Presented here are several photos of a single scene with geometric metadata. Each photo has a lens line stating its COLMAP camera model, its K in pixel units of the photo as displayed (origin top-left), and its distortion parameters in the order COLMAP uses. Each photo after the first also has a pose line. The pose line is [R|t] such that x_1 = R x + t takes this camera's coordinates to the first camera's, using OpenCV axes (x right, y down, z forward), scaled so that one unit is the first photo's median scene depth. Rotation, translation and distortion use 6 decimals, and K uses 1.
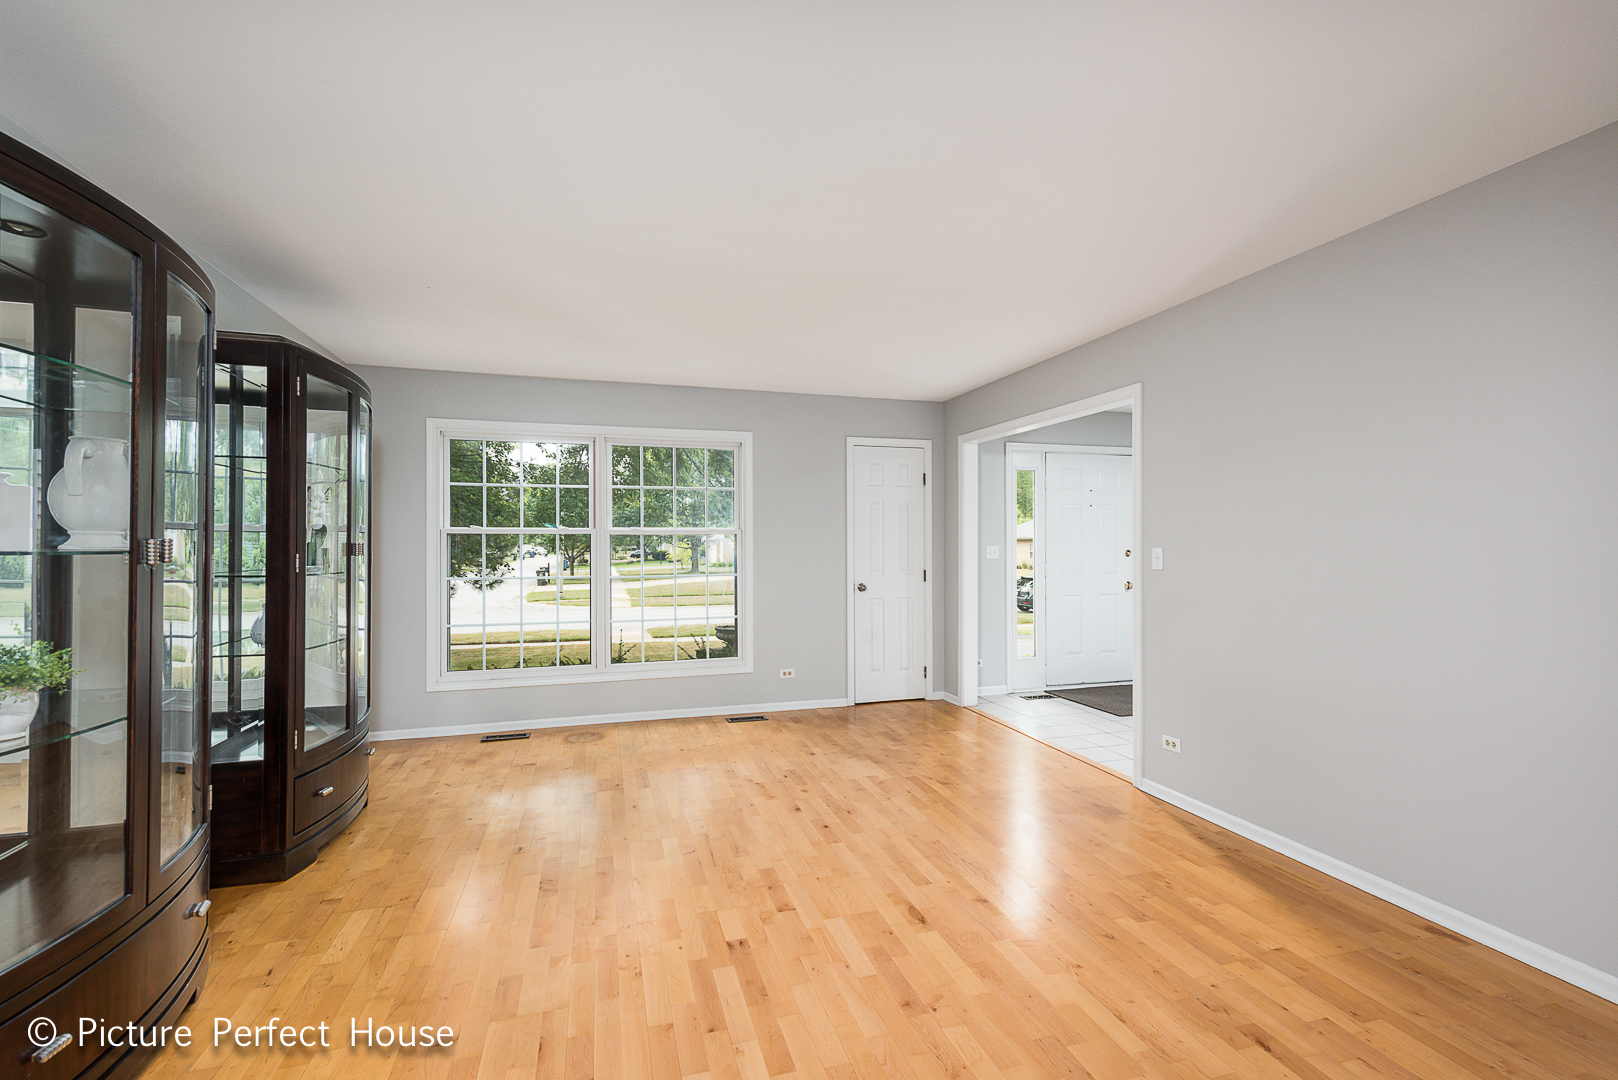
lens RADIAL K [[709.1, 0, 811.6], [0, 709.1, 538.7], [0, 0, 1]] dist [-0.000365, -0.000368]
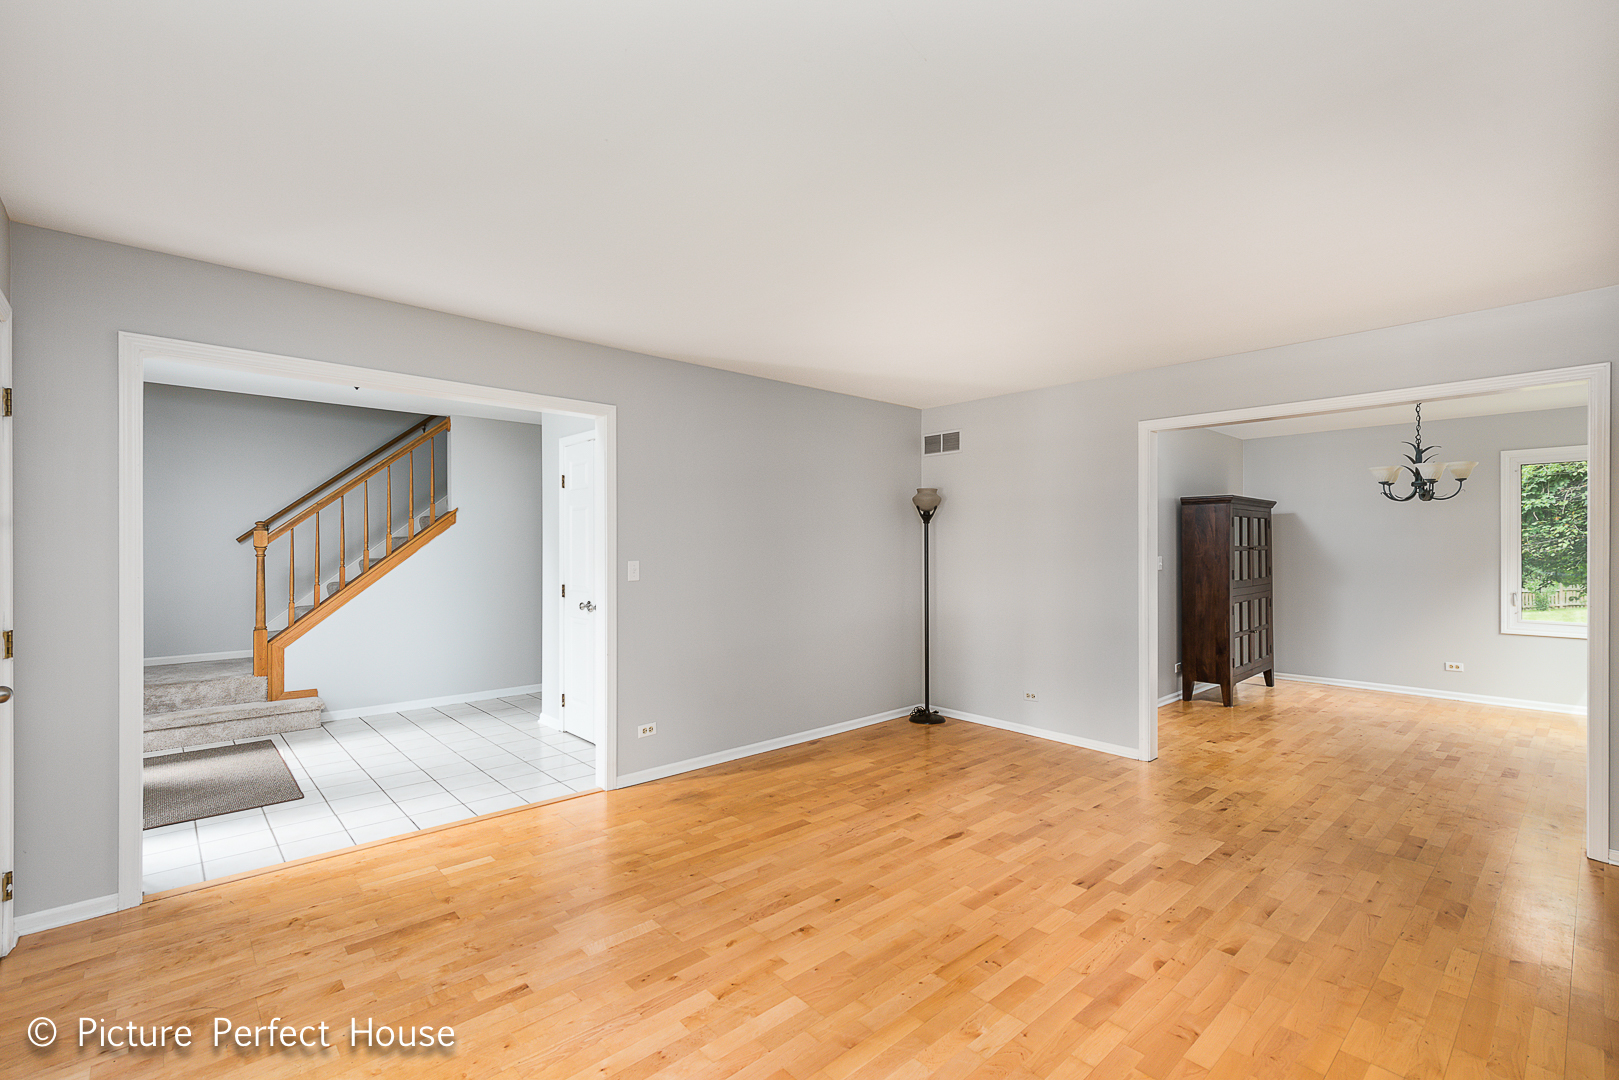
lens RADIAL K [[709.5, 0, 804.6], [0, 709.5, 543.1], [0, 0, 1]] dist [-0.000365, -0.000368]
pose [[-0.417171, 0.000988, 0.908827, -0.976790], [-0.004945, 0.999982, -0.003357, -0.020975], [-0.908814, -0.005895, -0.417159, 1.859936]]
